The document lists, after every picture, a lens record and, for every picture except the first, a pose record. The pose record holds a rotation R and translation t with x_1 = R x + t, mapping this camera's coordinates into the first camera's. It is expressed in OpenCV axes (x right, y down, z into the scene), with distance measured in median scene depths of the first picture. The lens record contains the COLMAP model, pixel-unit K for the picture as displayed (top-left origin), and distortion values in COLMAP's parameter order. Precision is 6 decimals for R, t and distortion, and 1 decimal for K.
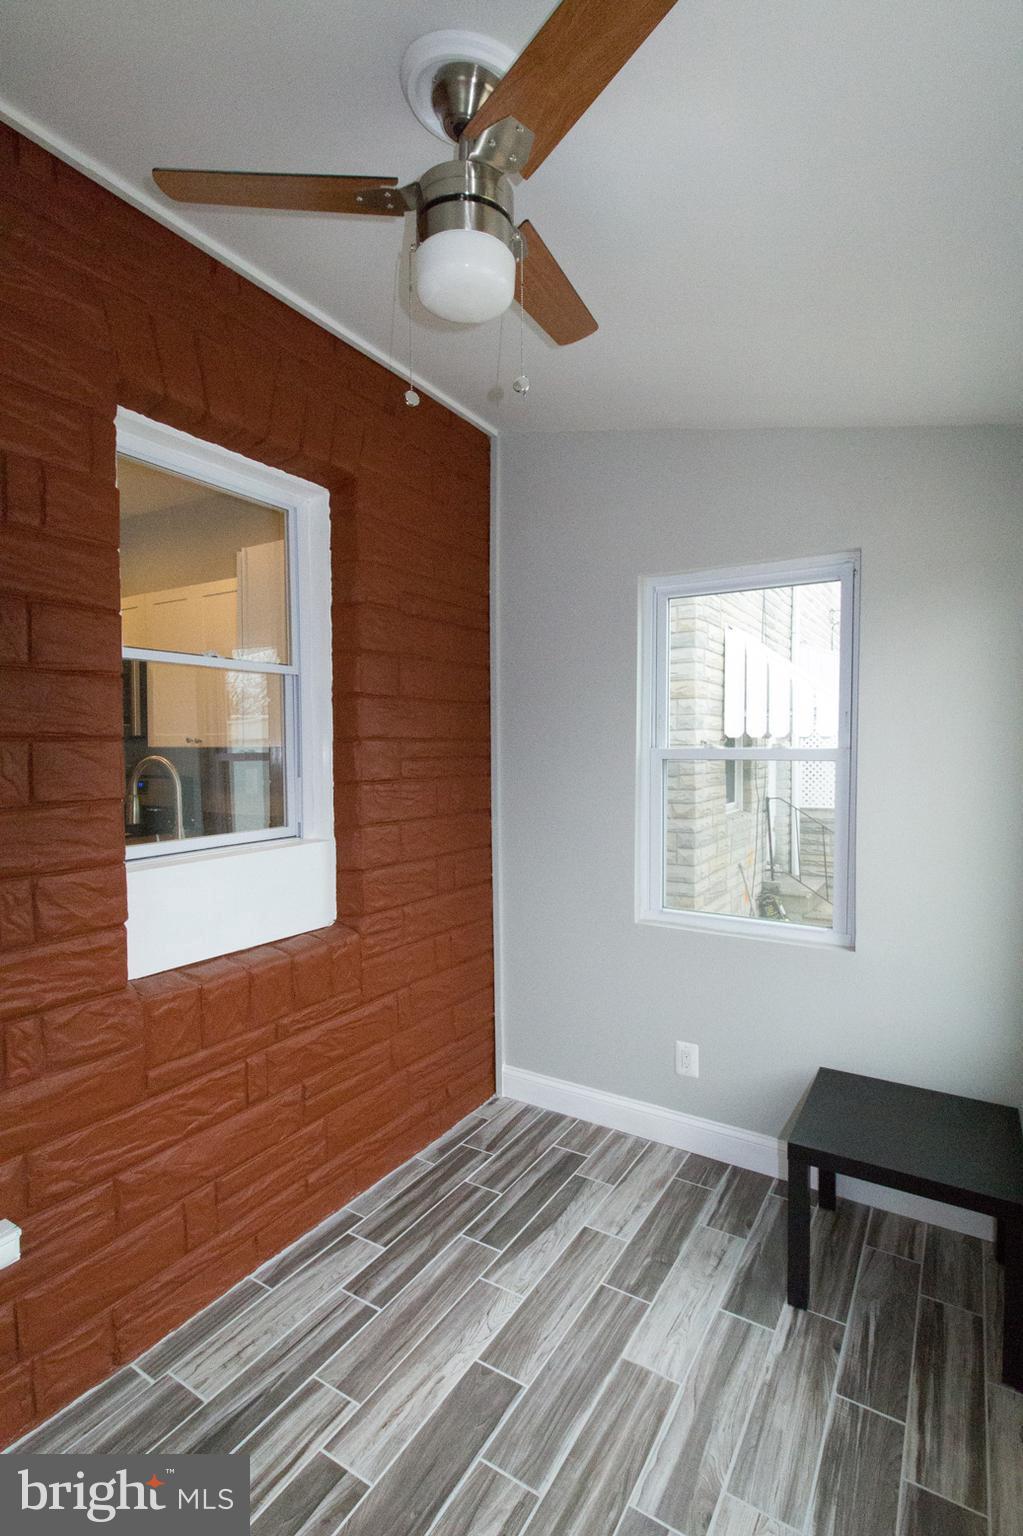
lens RADIAL K [[732.3, 0, 517.1], [0, 732.3, 774.8], [0, 0, 1]] dist [-0.002136, 0.001285]
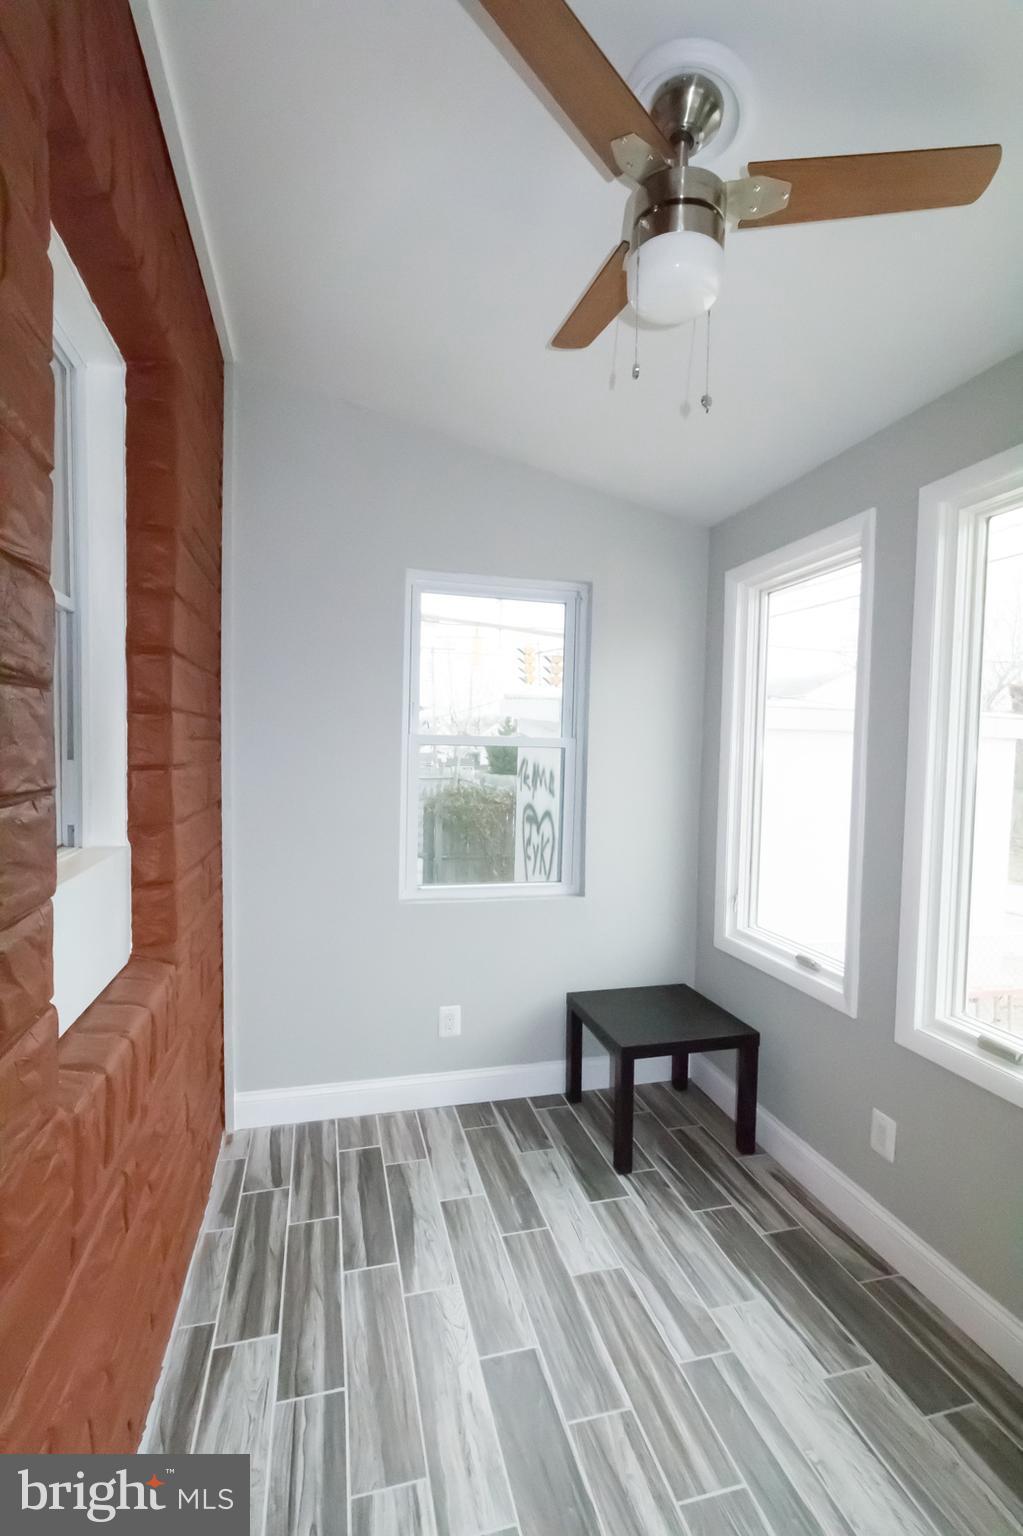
lens RADIAL K [[700.4, 0, 512.4], [0, 700.4, 770.5], [0, 0, 1]] dist [0.003475, -0.000105]
pose [[0.689185, -0.010597, 0.724508, -0.610427], [0.009769, 0.999938, 0.005333, 0.016430], [-0.724520, 0.003402, 0.689246, 0.289373]]
